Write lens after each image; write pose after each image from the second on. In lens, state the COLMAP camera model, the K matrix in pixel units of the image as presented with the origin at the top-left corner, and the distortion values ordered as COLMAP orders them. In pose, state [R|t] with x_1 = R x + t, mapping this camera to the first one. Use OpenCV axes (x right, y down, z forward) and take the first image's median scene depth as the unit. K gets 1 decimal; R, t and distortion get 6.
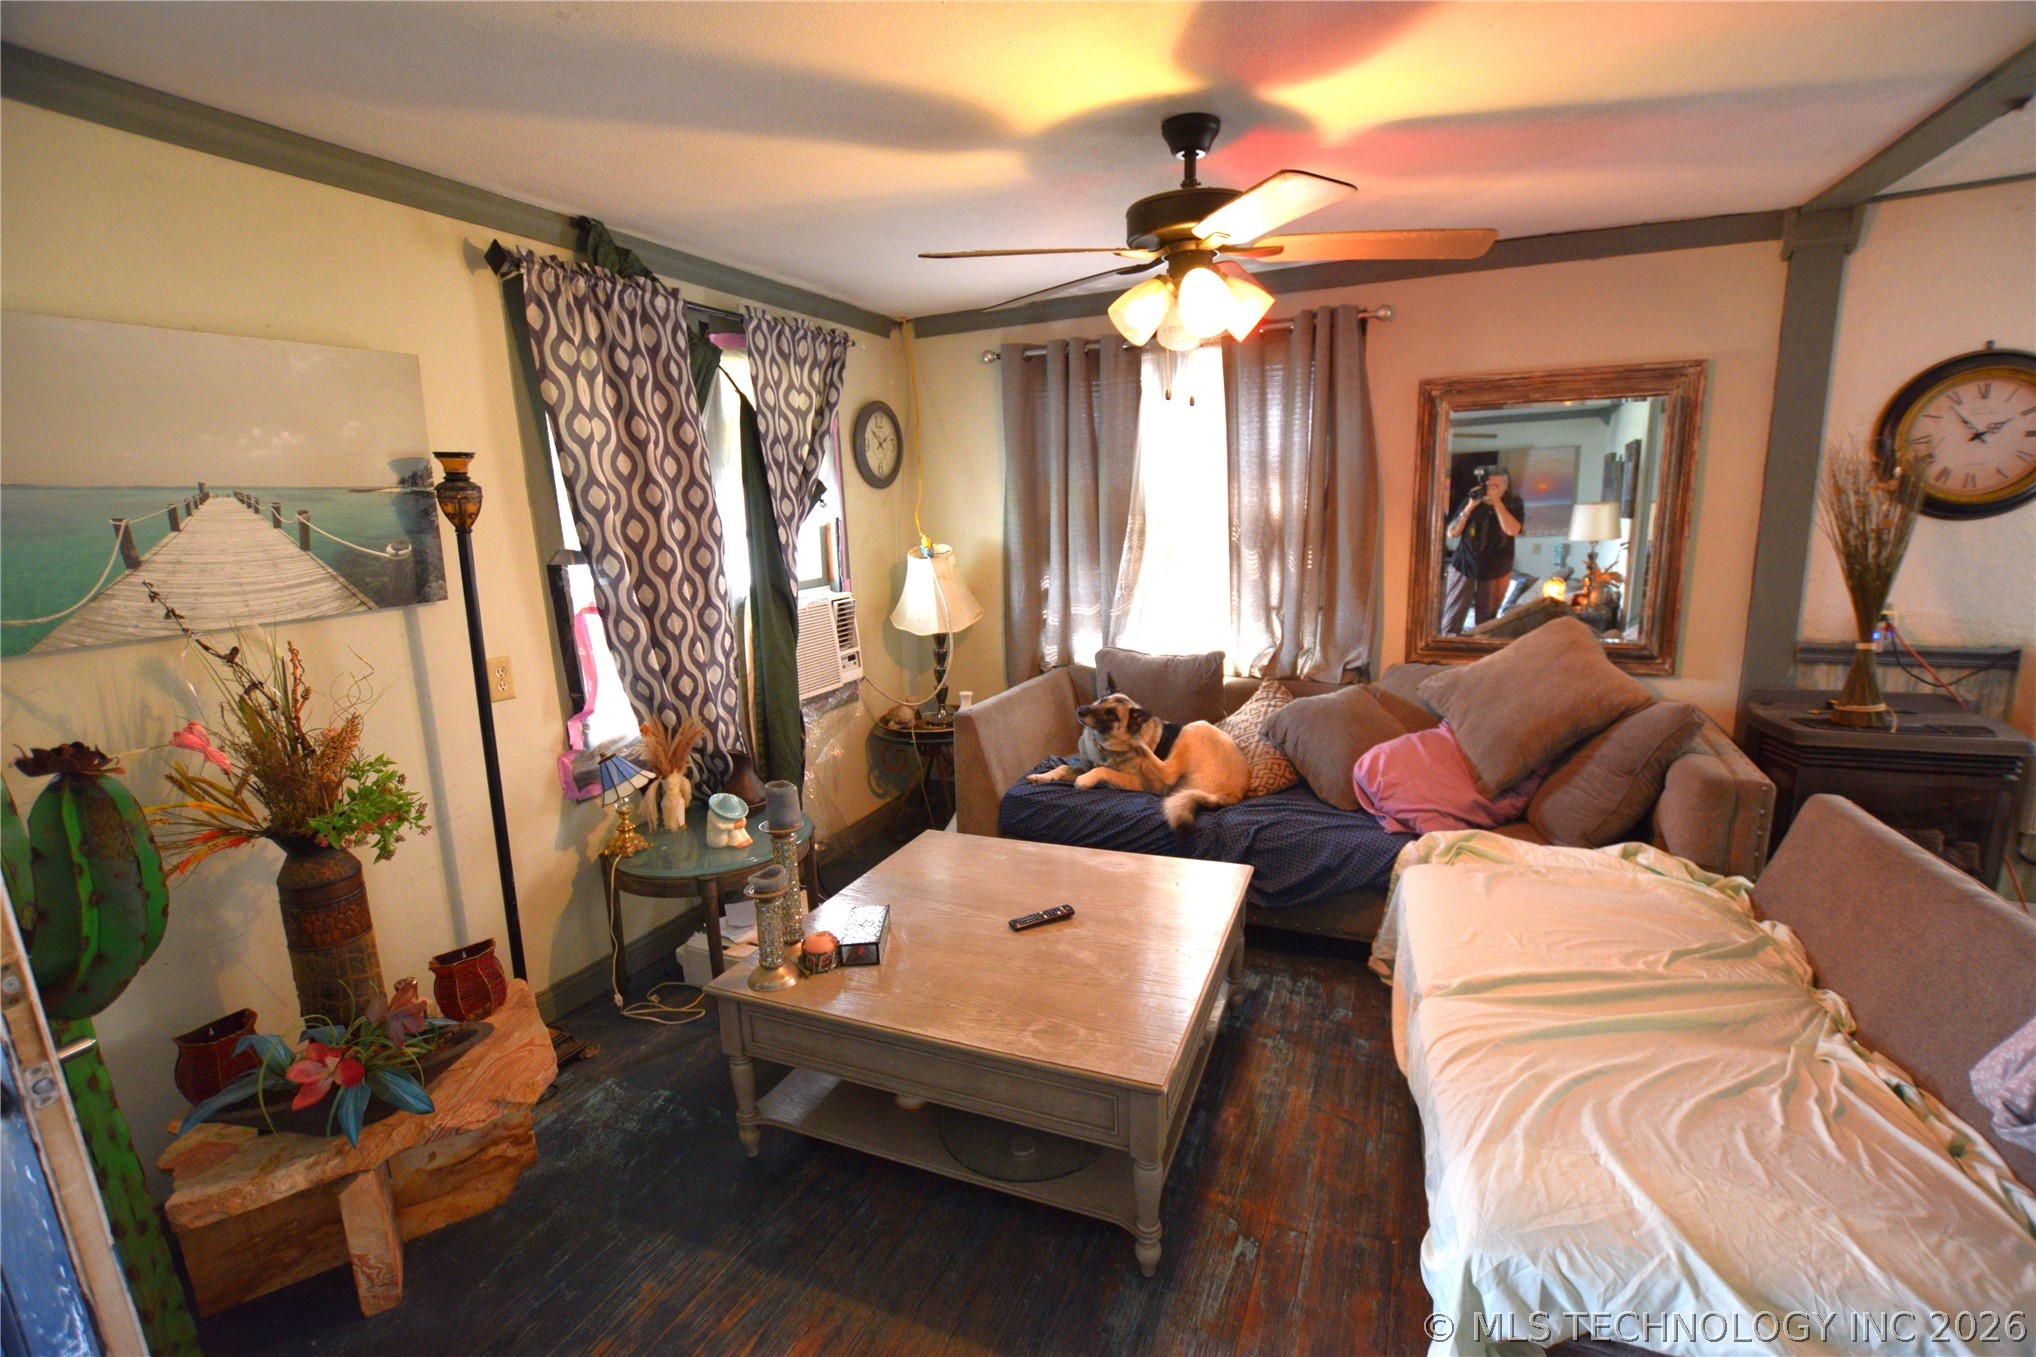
lens RADIAL K [[897.4, 0, 1026.8], [0, 897.4, 687.4], [0, 0, 1]] dist [-0.034201, 0.006545]
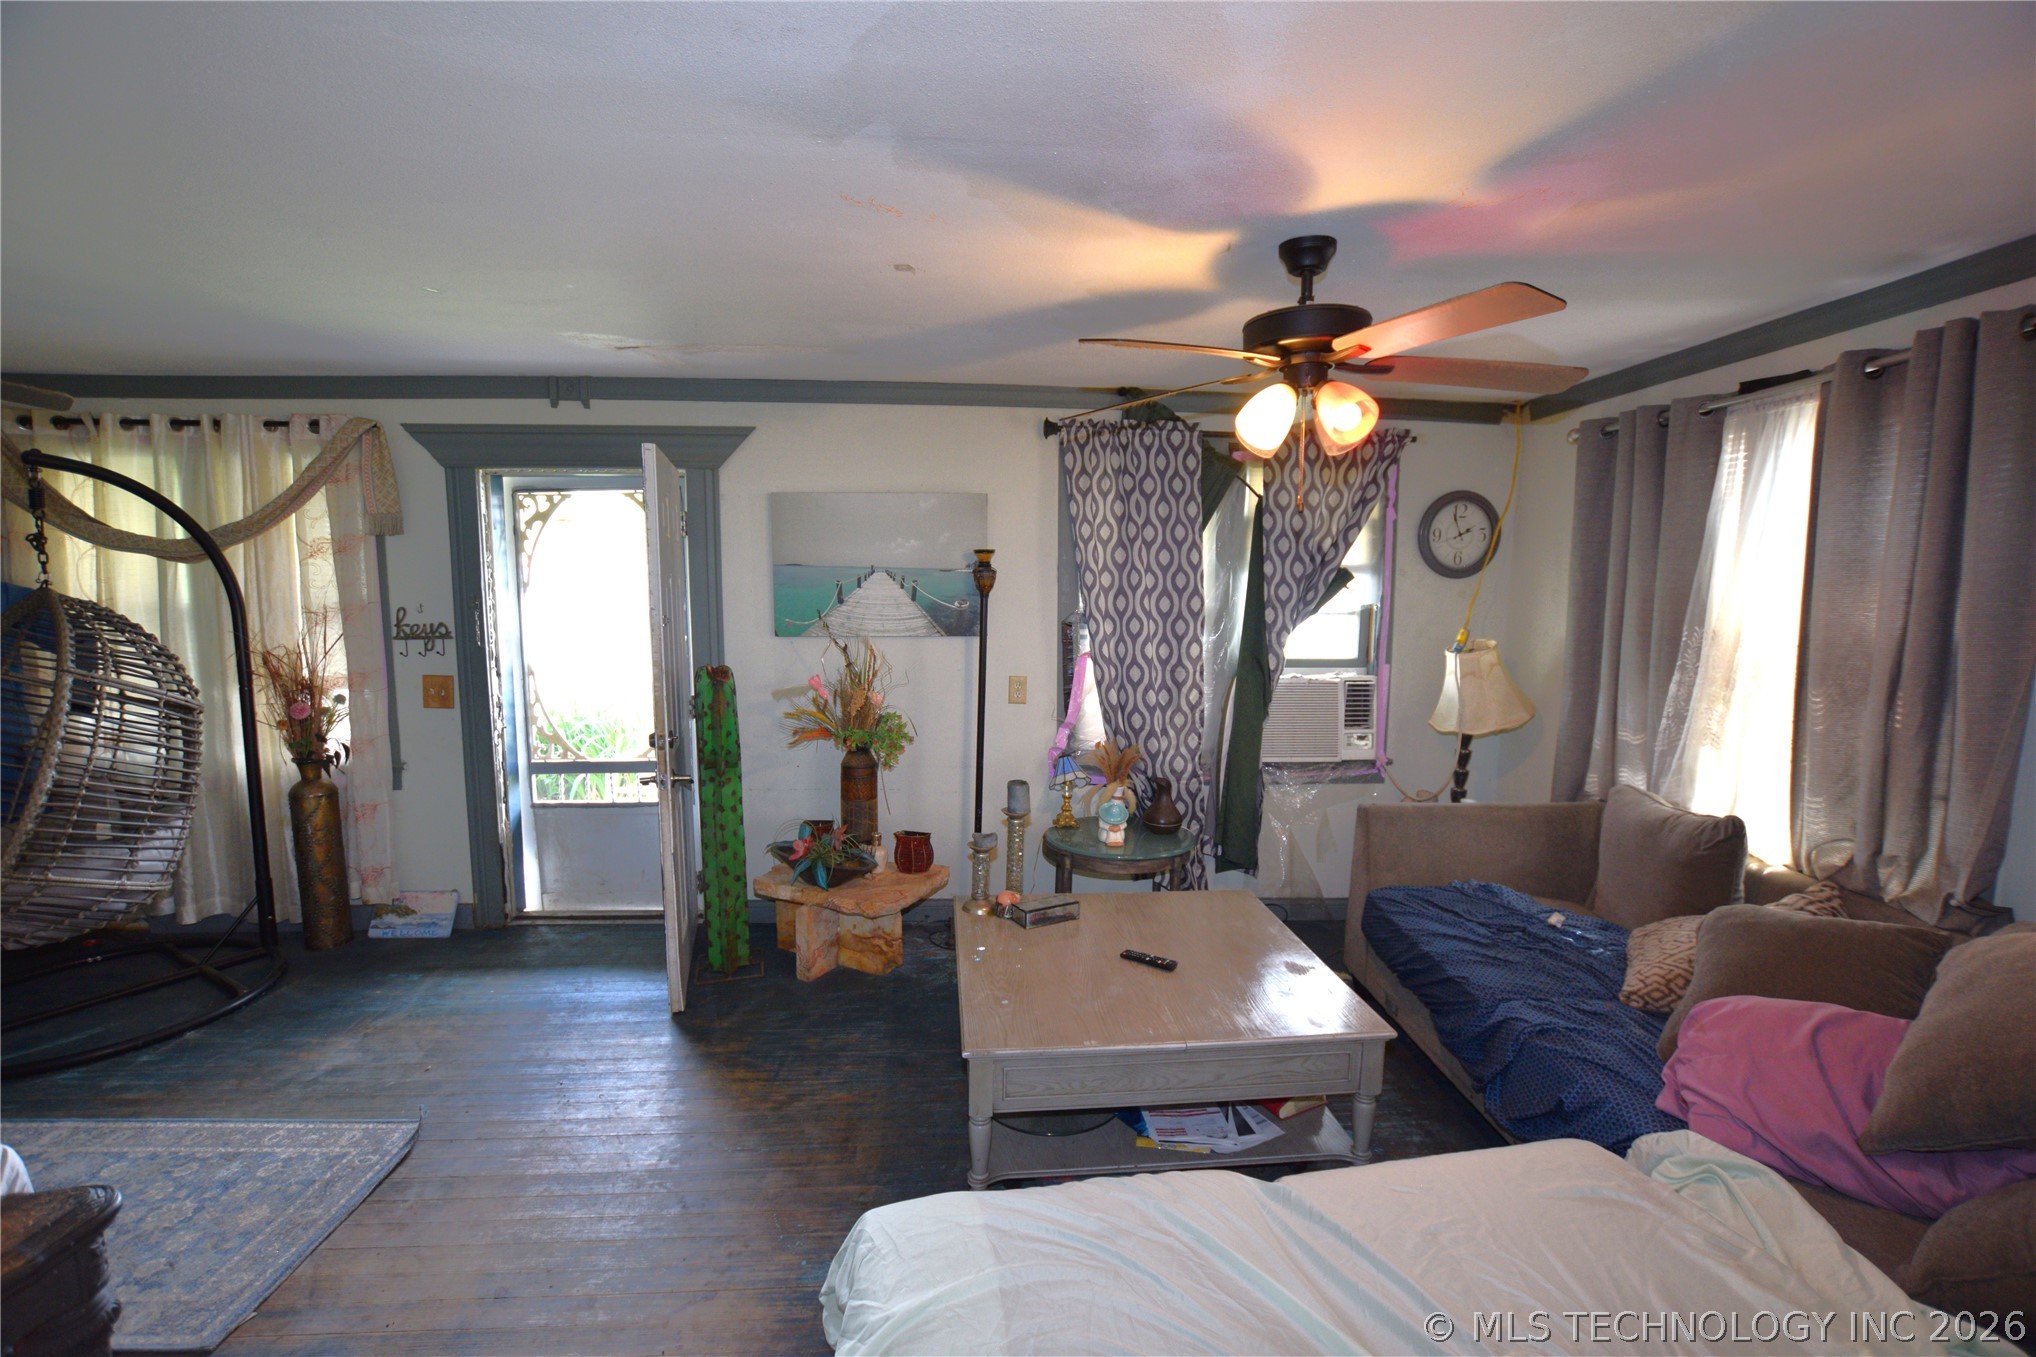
lens RADIAL K [[897.4, 0, 1028.7], [0, 897.4, 687.9], [0, 0, 1]] dist [-0.034201, 0.006545]
pose [[0.468513, 0.140594, -0.872198, 0.731357], [-0.205368, 0.977543, 0.047259, -0.083490], [0.859255, 0.156980, 0.486865, 0.218811]]
